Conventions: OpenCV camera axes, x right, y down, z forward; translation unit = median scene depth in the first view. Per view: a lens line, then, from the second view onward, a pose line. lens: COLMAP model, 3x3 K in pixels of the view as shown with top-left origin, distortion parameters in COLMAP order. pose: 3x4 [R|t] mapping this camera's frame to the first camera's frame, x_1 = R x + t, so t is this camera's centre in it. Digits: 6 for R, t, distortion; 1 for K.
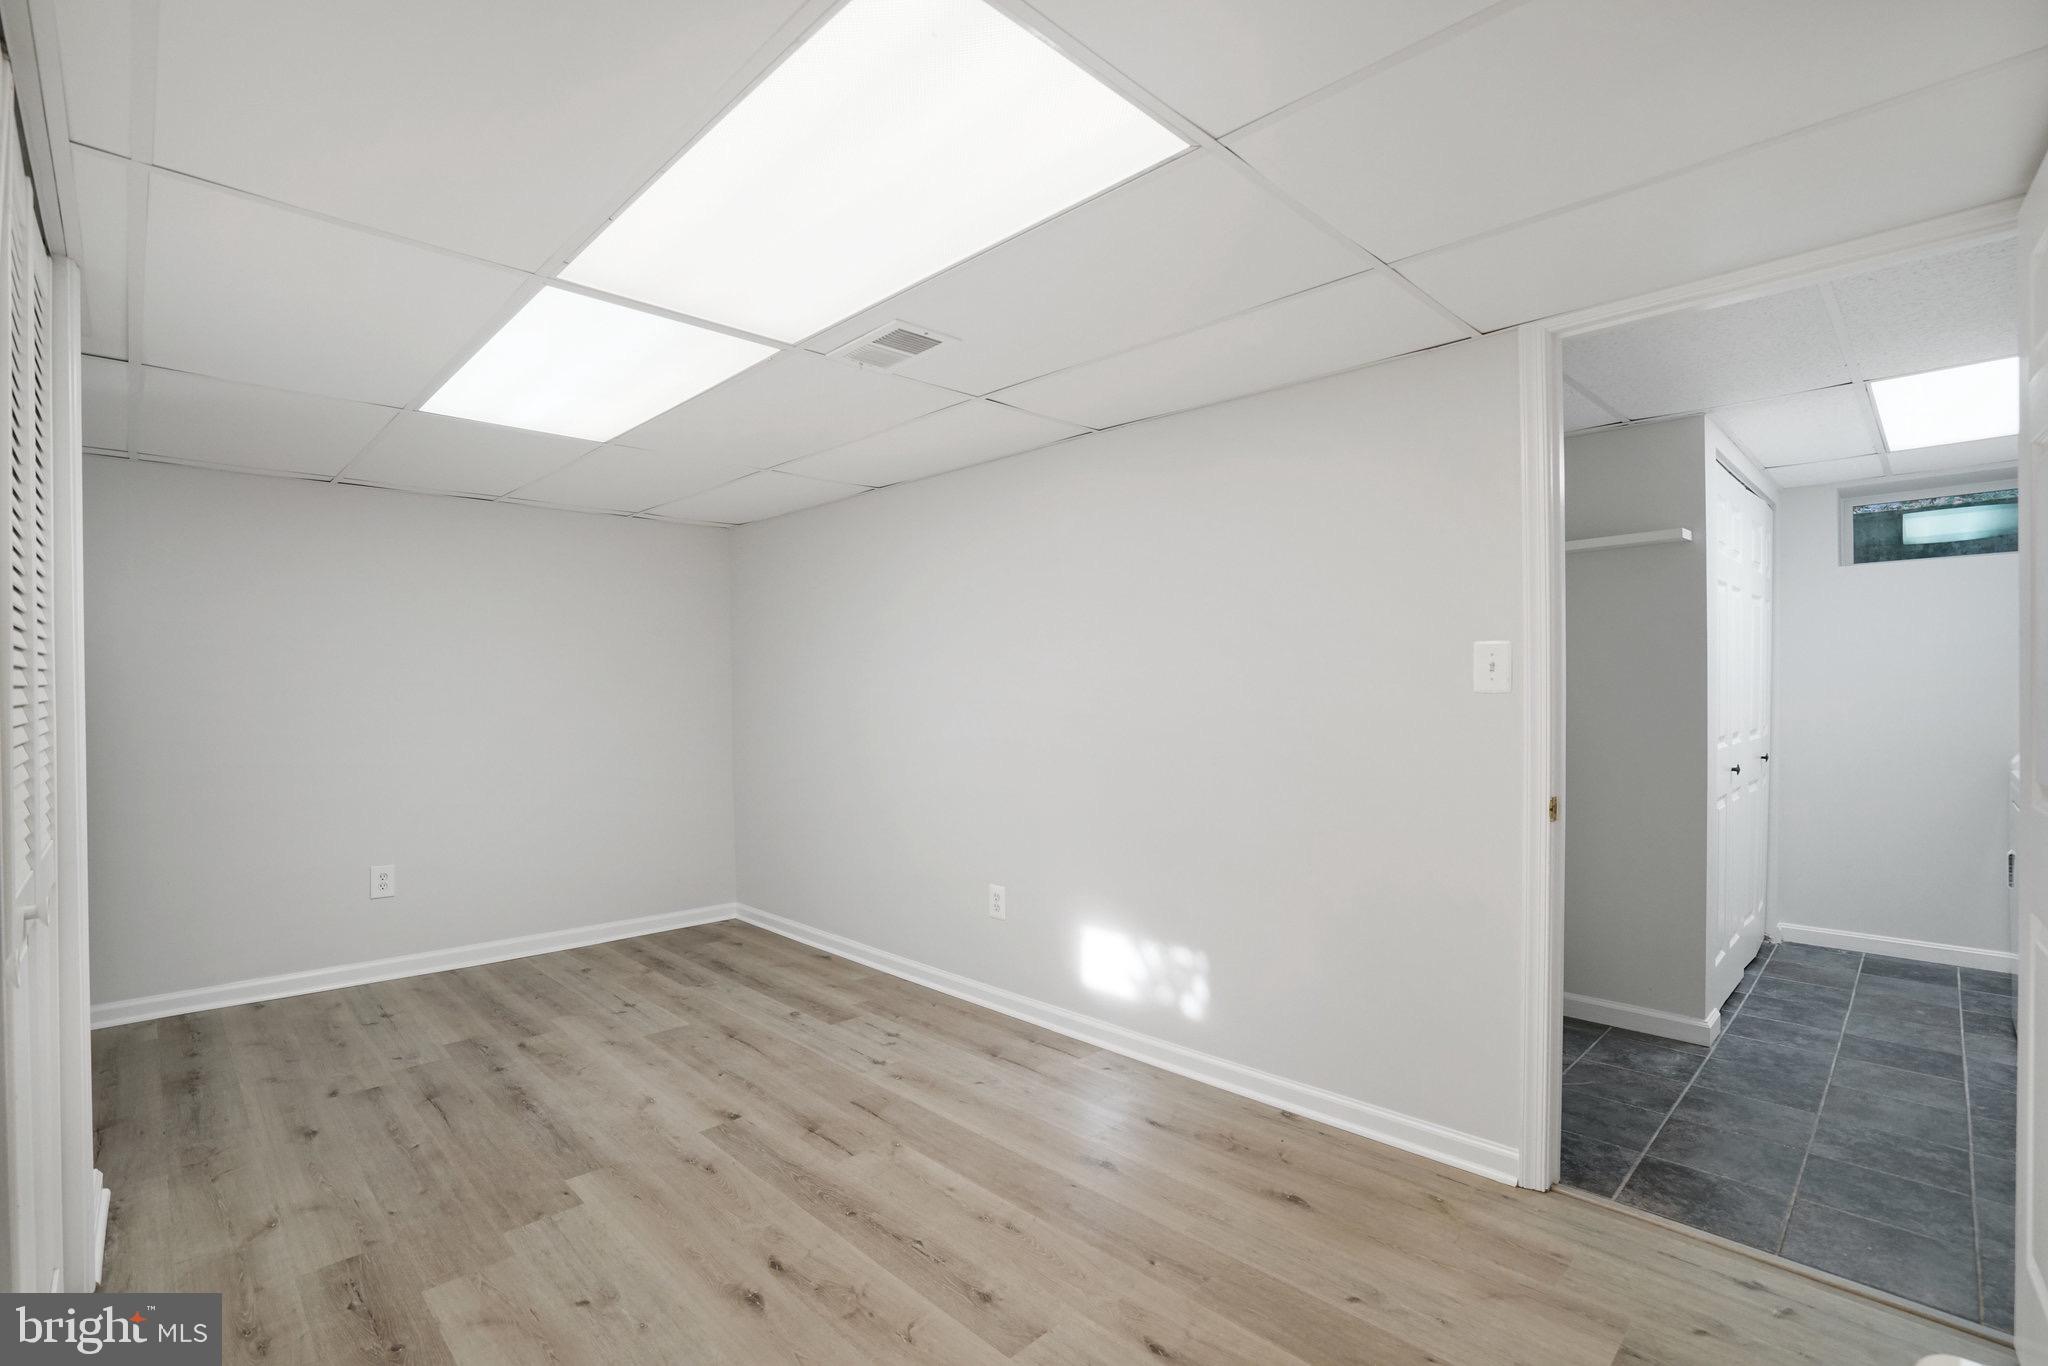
lens RADIAL K [[937.7, 0, 995.5], [0, 937.7, 696.1], [0, 0, 1]] dist [-0.037101, 0.008491]
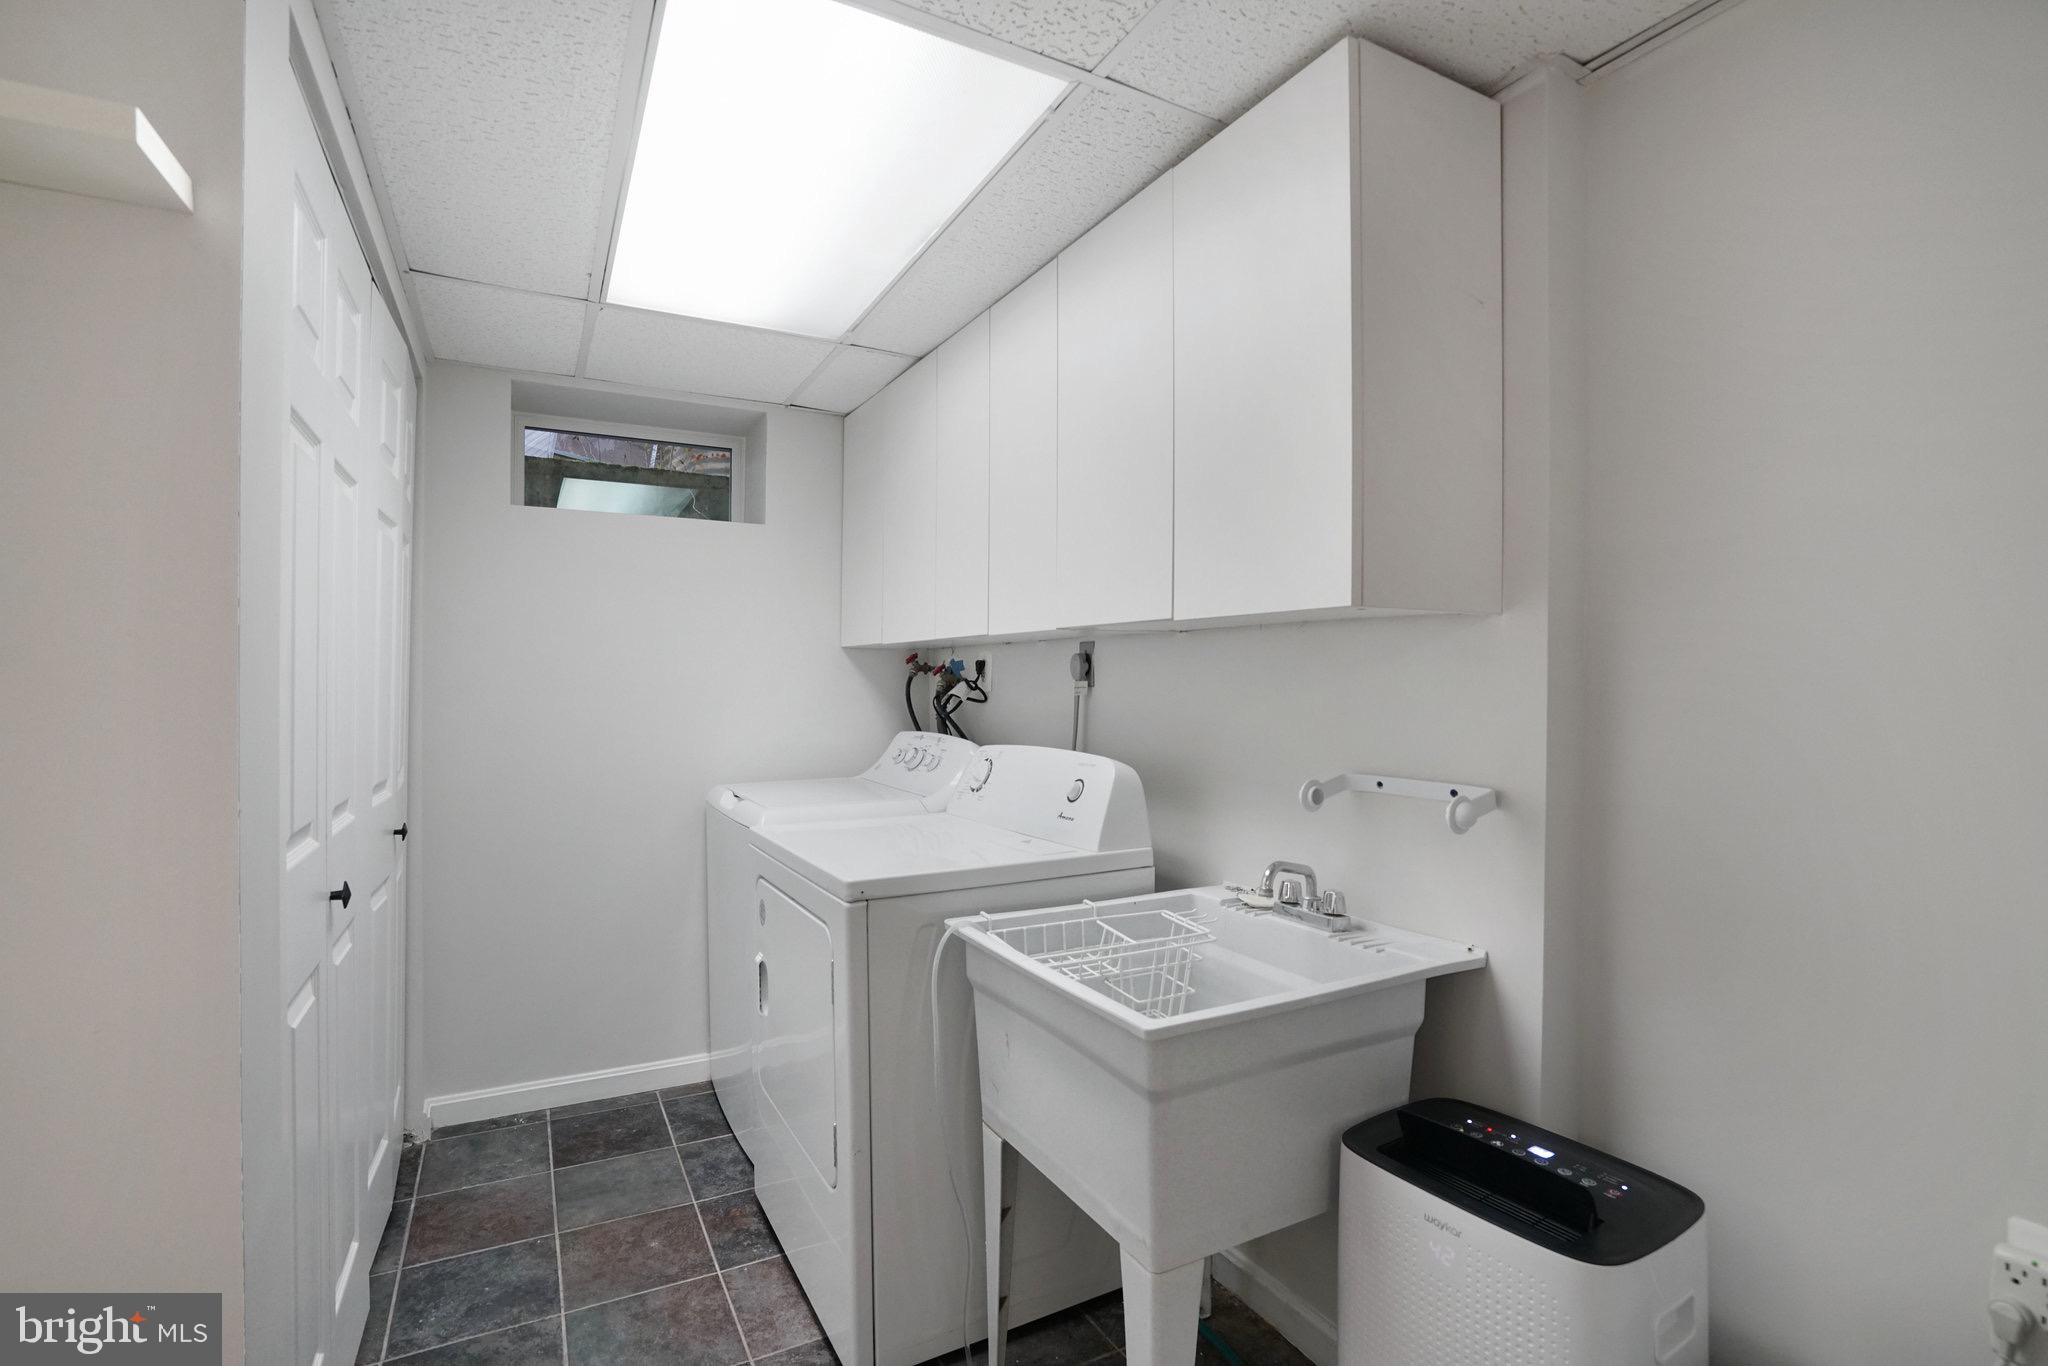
lens RADIAL K [[937.7, 0, 1022.2], [0, 937.7, 690.7], [0, 0, 1]] dist [-0.037101, 0.008491]
pose [[0.268839, 0.008029, 0.963152, 0.437905], [0.005156, 0.999939, -0.009775, -0.006983], [-0.963171, 0.007594, 0.268781, 0.529967]]
